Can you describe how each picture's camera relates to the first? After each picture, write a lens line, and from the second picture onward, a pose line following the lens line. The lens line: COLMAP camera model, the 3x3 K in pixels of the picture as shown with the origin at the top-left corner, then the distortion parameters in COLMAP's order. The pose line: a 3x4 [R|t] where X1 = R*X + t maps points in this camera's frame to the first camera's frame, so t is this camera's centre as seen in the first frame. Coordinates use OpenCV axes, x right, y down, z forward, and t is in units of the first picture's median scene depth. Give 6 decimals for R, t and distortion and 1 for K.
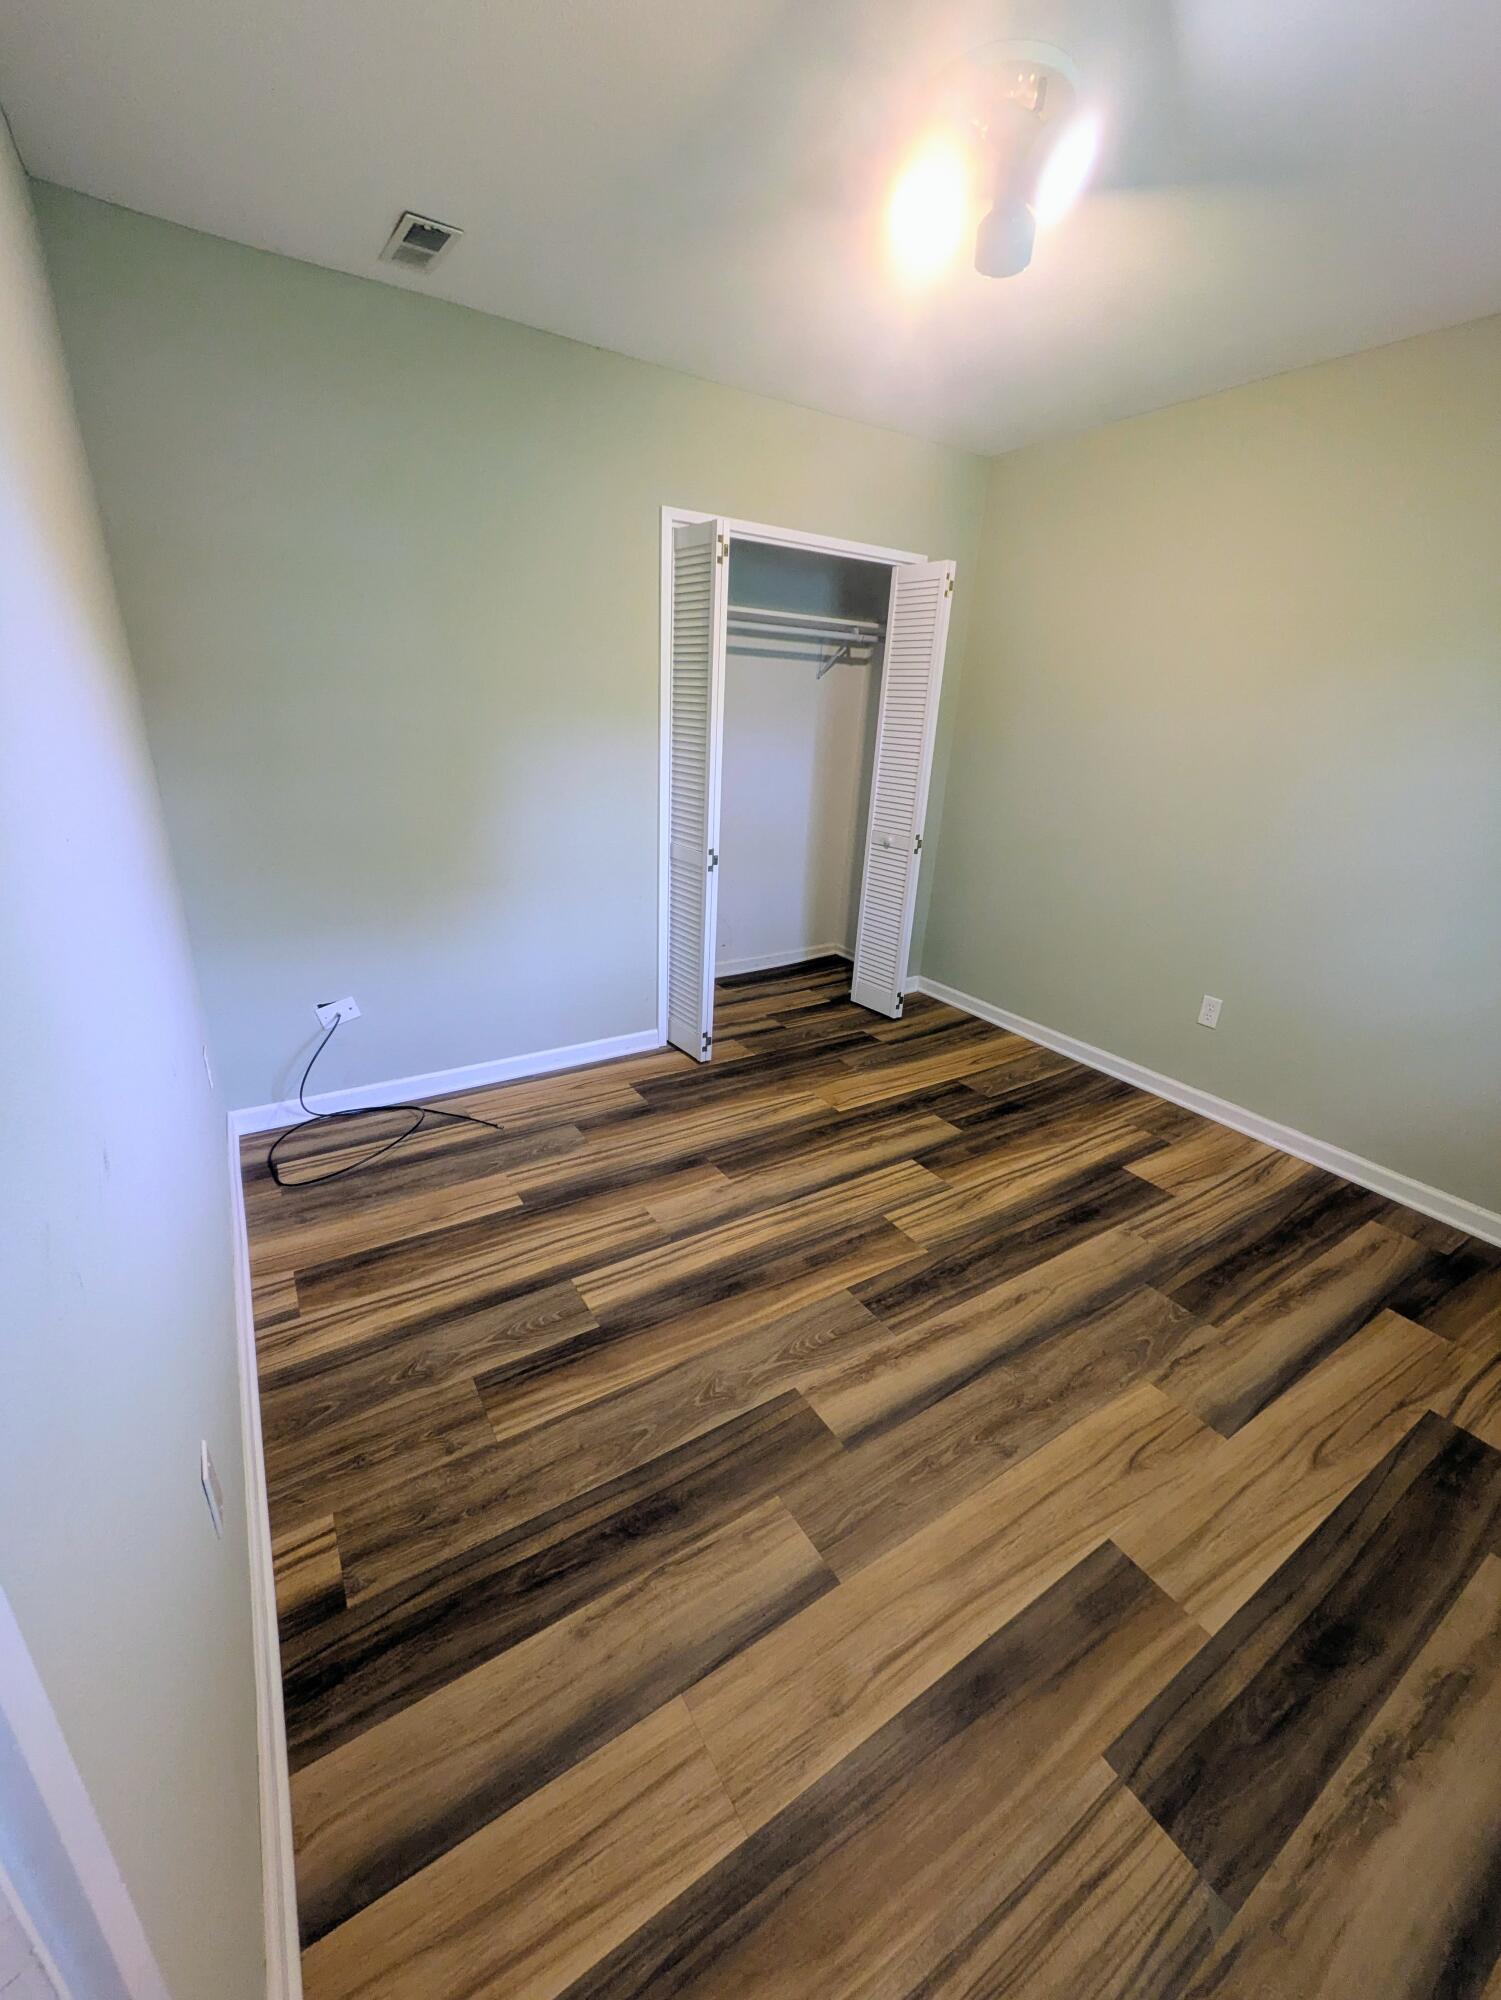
lens RADIAL K [[789.2, 0, 751.2], [0, 789.2, 997.7], [0, 0, 1]] dist [-0.001899, -0.000016]
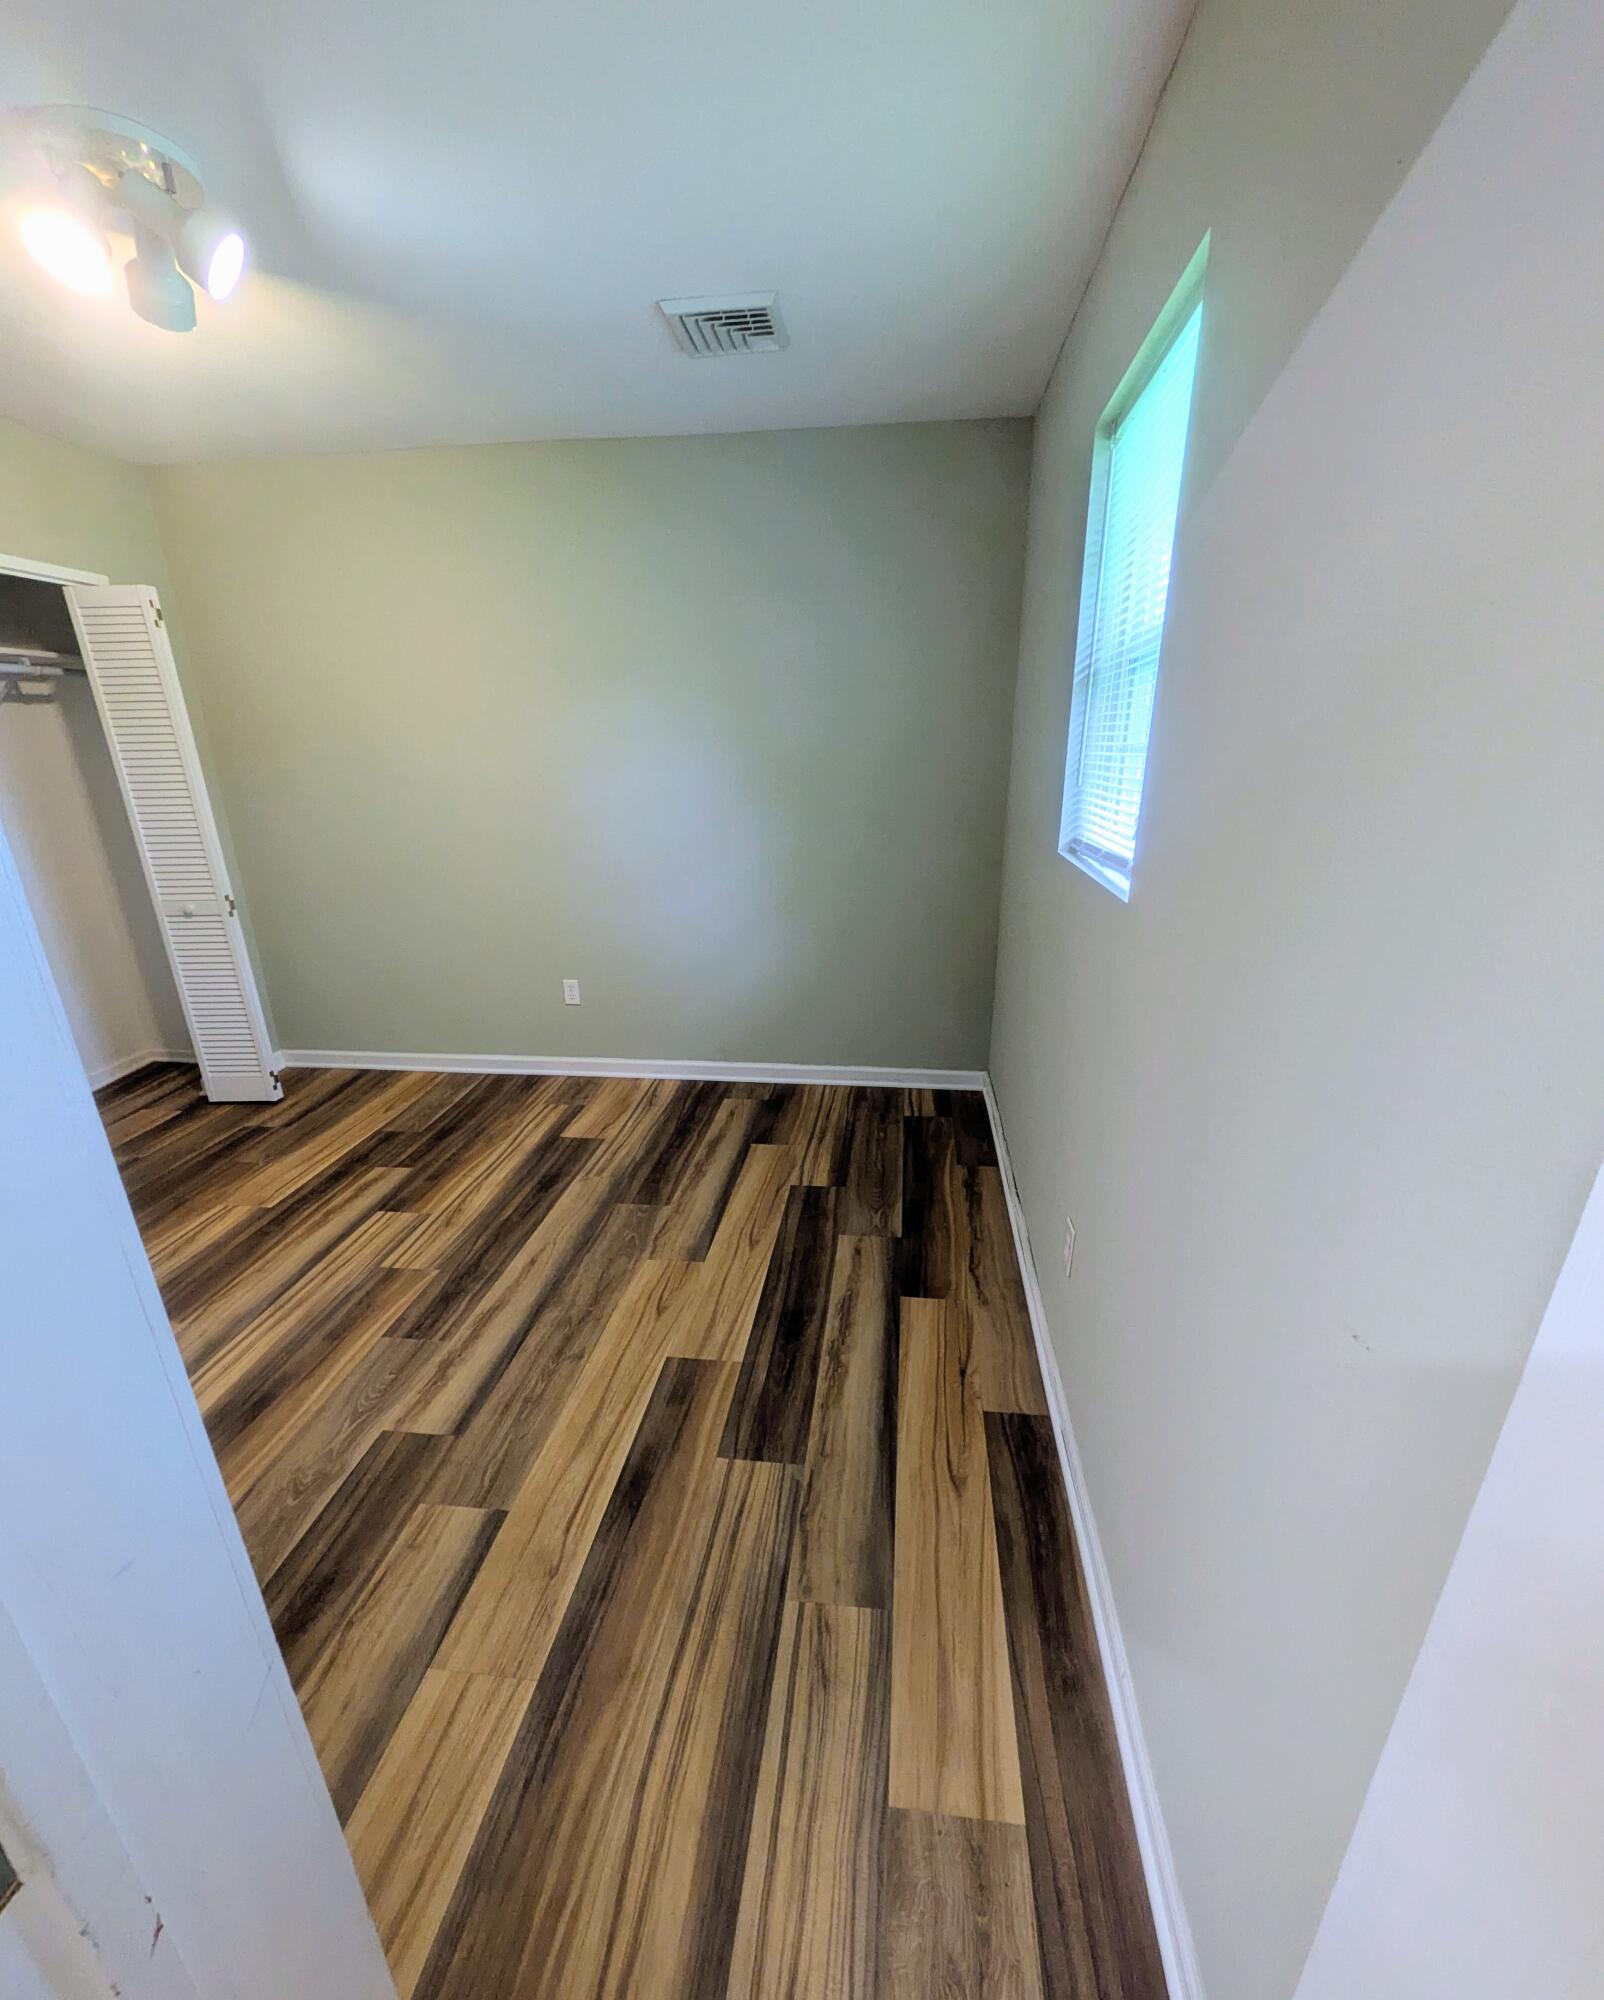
lens RADIAL K [[831.9, 0, 799.8], [0, 831.9, 1059.6], [0, 0, 1]] dist [-0.000797, -0.000001]
pose [[0.635054, -0.325451, 0.700563, -0.139482], [0.309160, 0.938195, 0.155593, 0.030708], [-0.707903, 0.117776, 0.696421, -0.130113]]
